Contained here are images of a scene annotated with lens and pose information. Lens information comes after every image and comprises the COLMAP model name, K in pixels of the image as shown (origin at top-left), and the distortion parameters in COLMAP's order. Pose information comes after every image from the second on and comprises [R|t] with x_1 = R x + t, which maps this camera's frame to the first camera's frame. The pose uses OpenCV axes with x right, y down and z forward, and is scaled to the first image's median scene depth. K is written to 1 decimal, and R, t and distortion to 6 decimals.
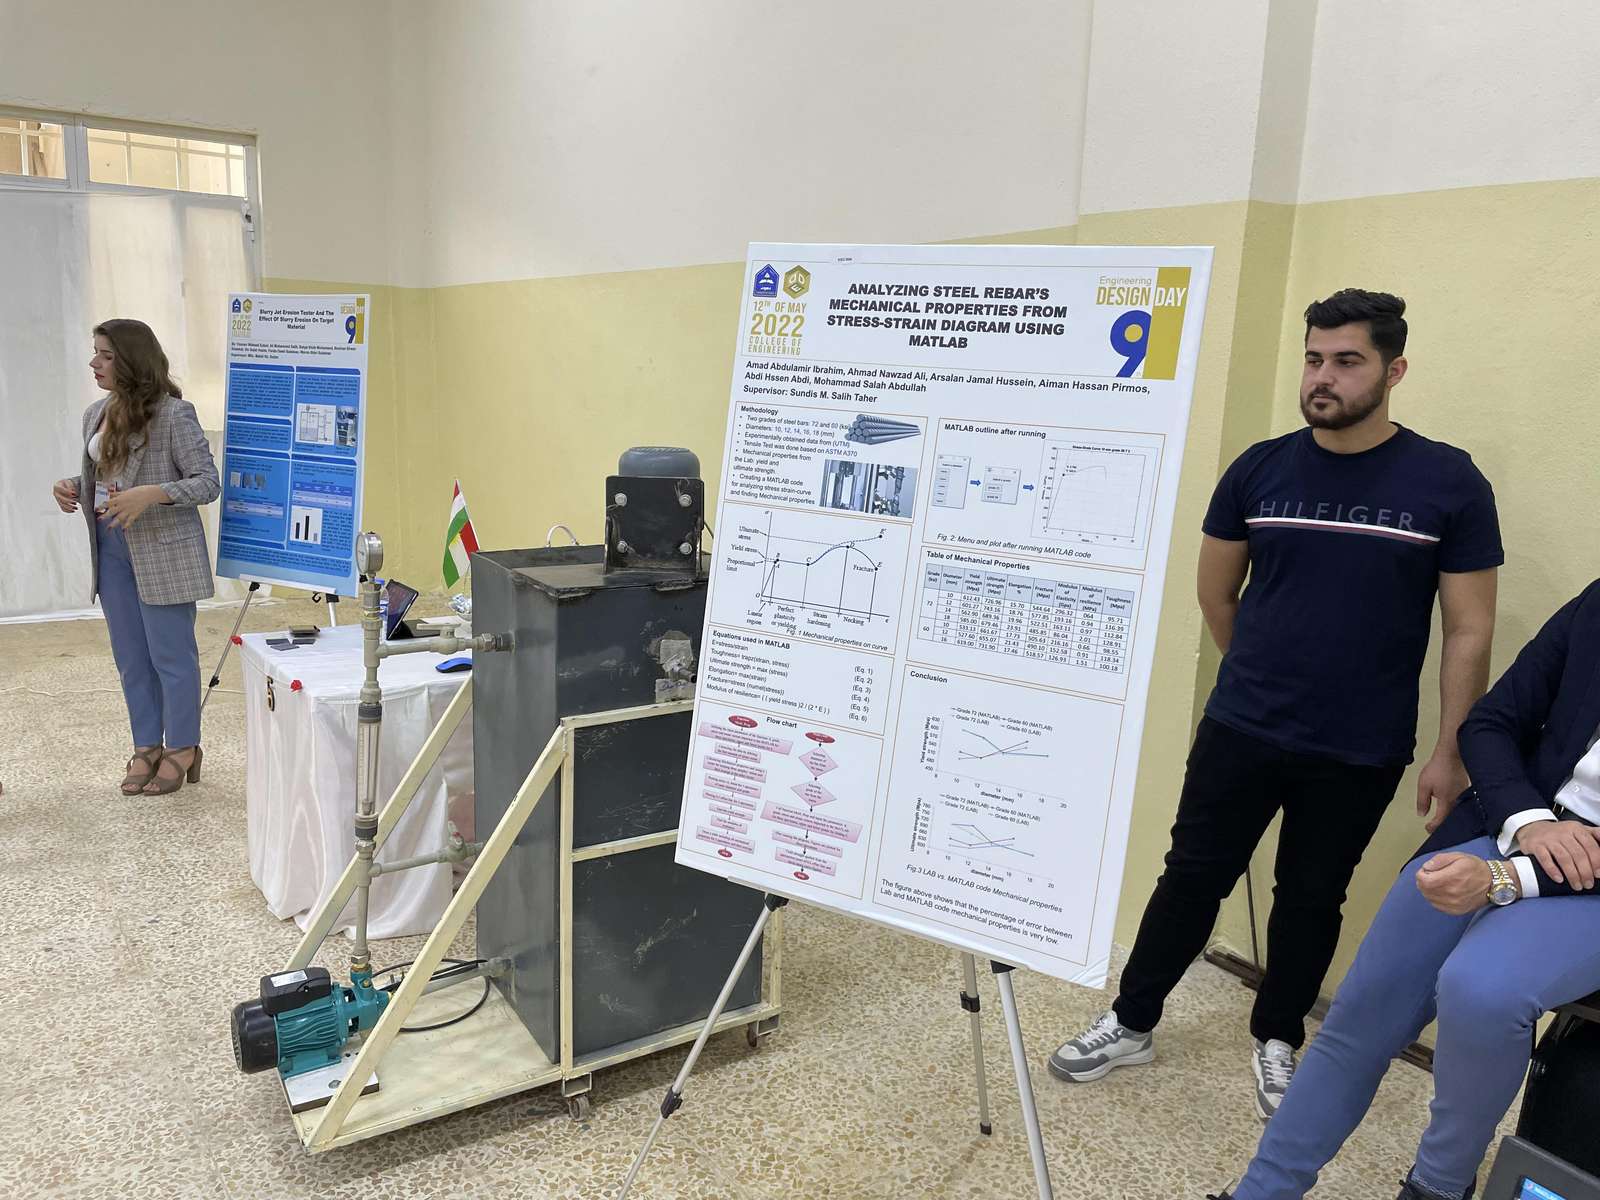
lens RADIAL K [[1217.0, 0, 811.1], [0, 1217.0, 584.6], [0, 0, 1]] dist [0.062925, -0.101852]
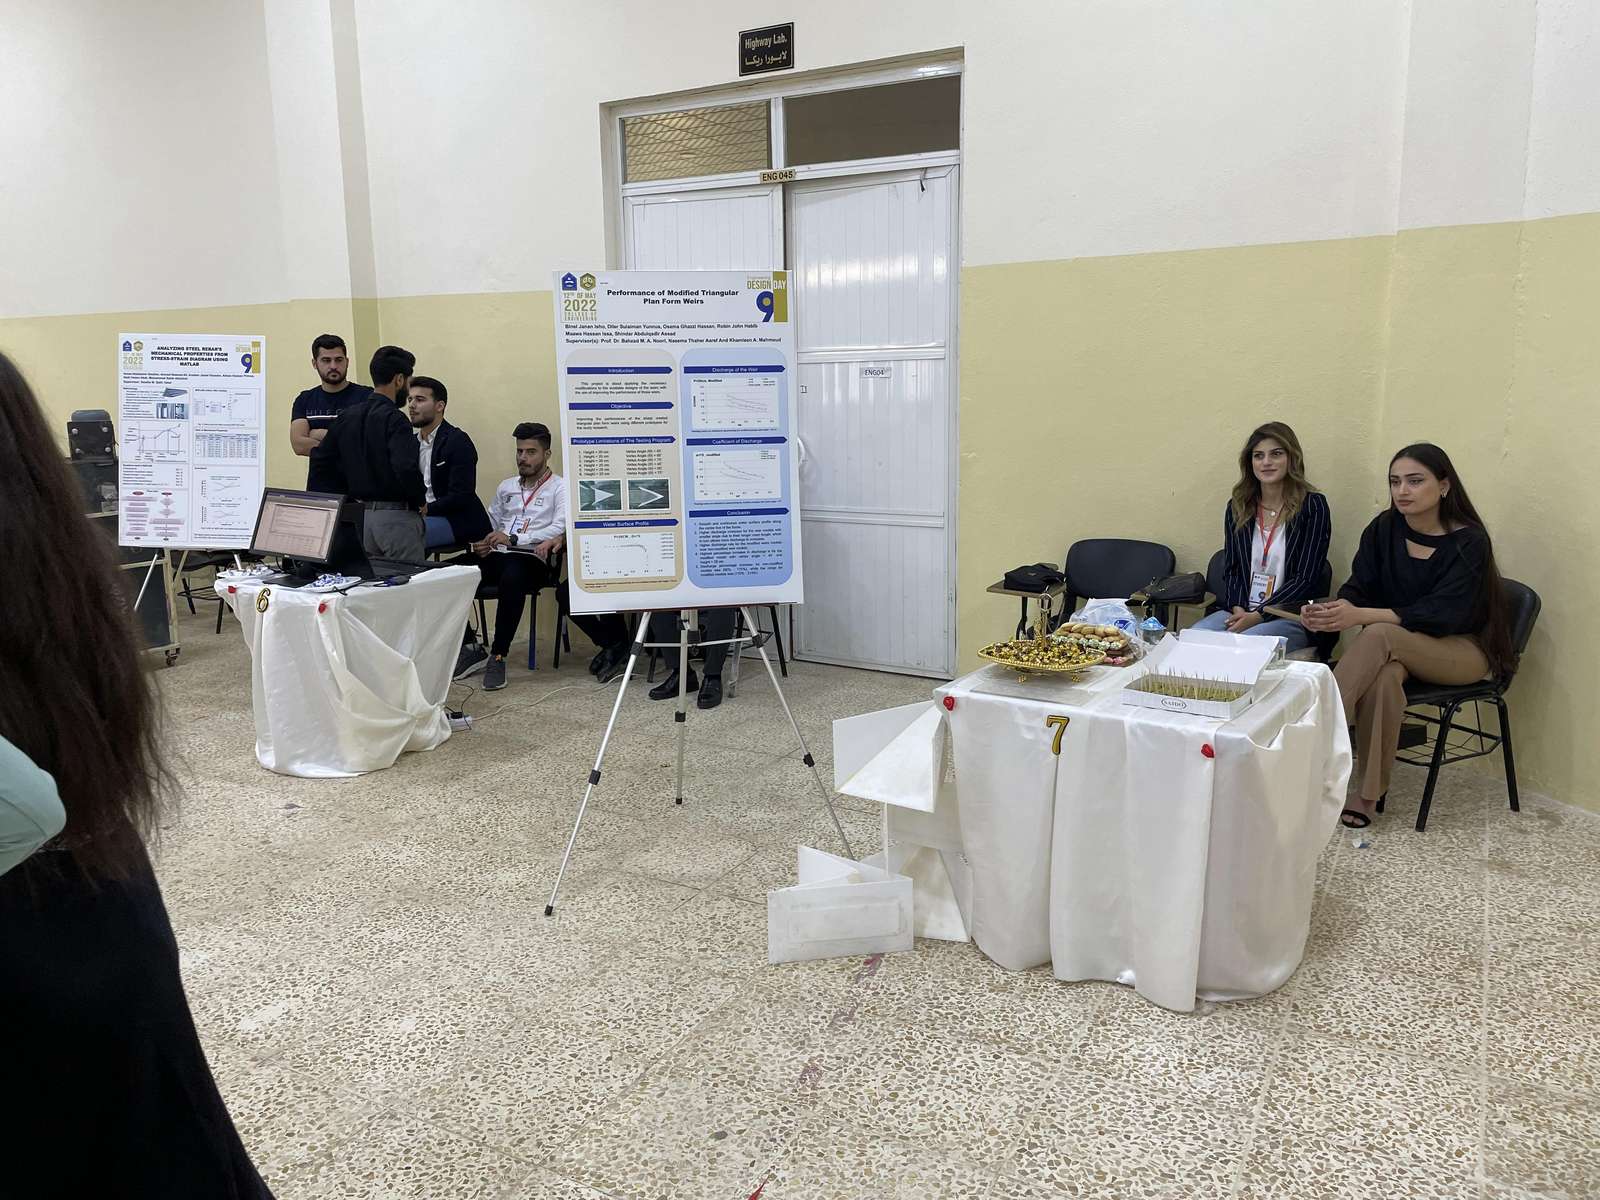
lens RADIAL K [[1217.0, 0, 811.8], [0, 1217.0, 567.2], [0, 0, 1]] dist [0.062925, -0.101852]
pose [[0.905657, -0.119349, 0.406868, 0.195917], [0.117235, 0.992644, 0.030222, 0.402797], [-0.407482, 0.020329, 0.912987, -2.466831]]
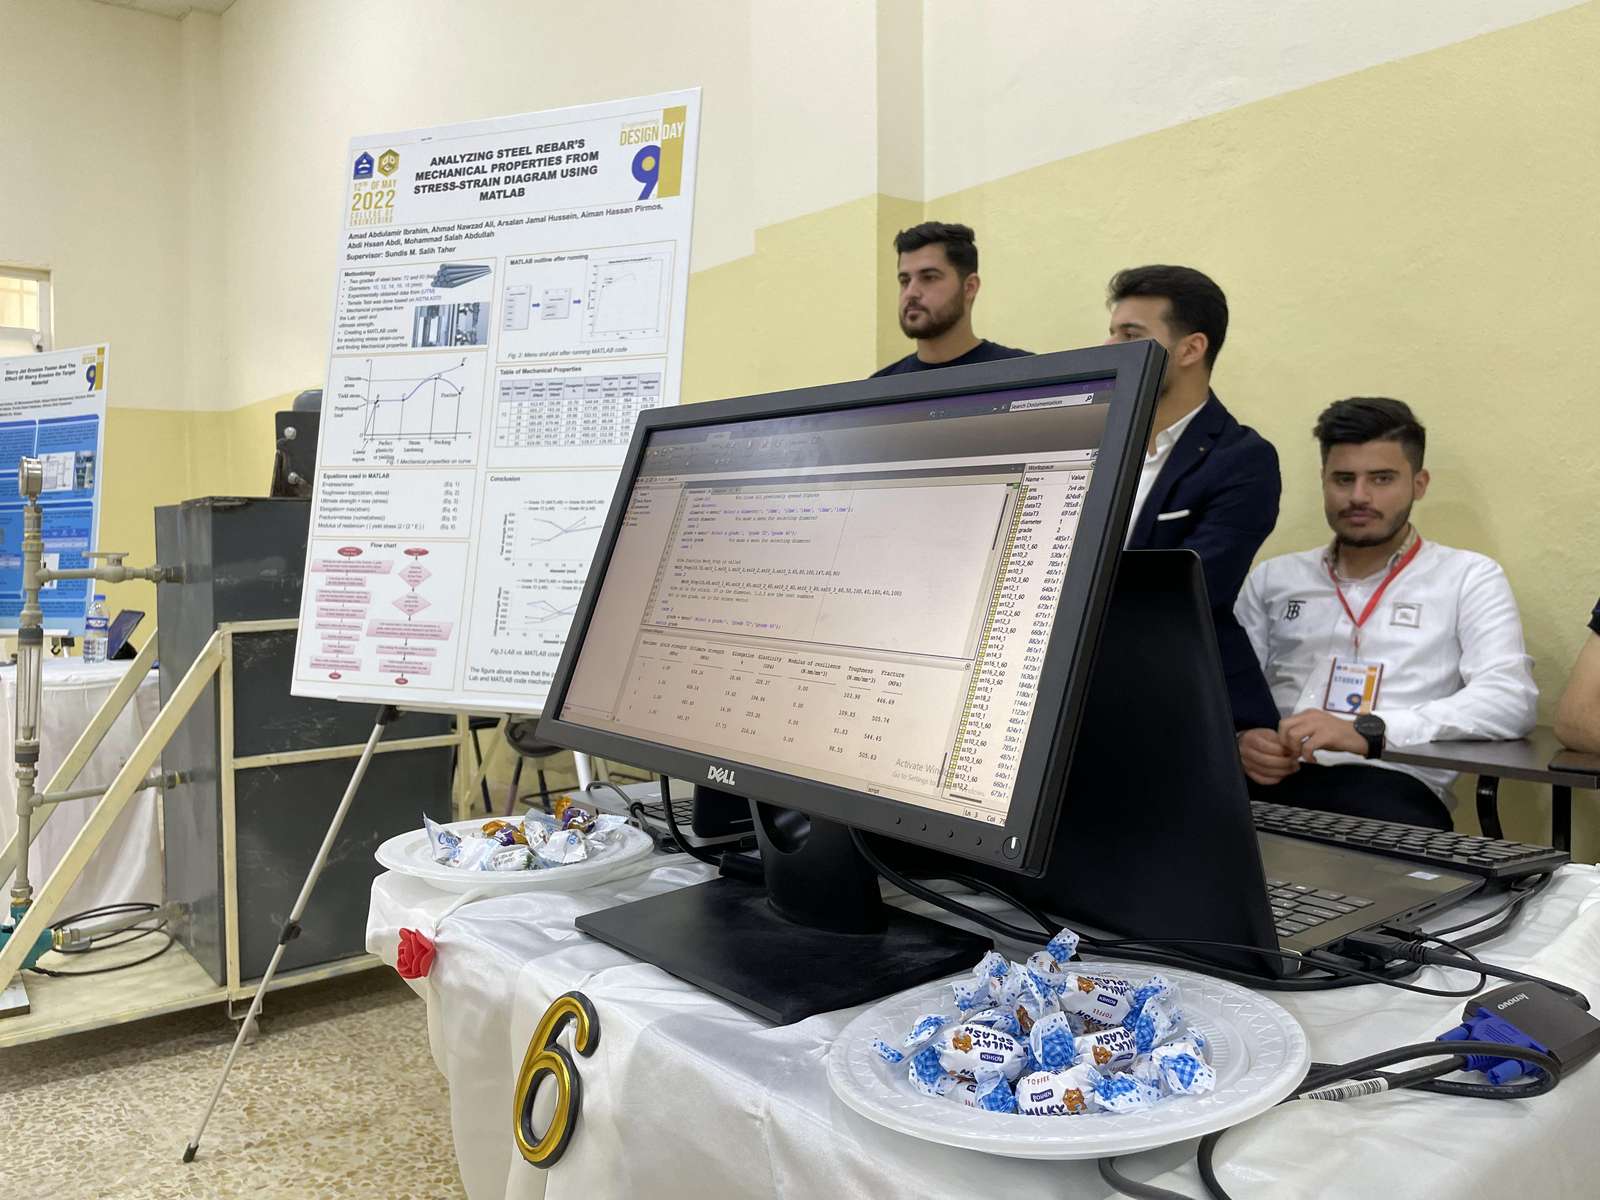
lens RADIAL K [[1217.0, 0, 812.8], [0, 1217.0, 552.9], [0, 0, 1]] dist [0.062925, -0.101852]
pose [[0.992729, -0.051927, 0.108596, 0.237594], [0.069276, 0.984249, -0.162652, 0.325203], [-0.098440, 0.168992, 0.980689, -0.107003]]
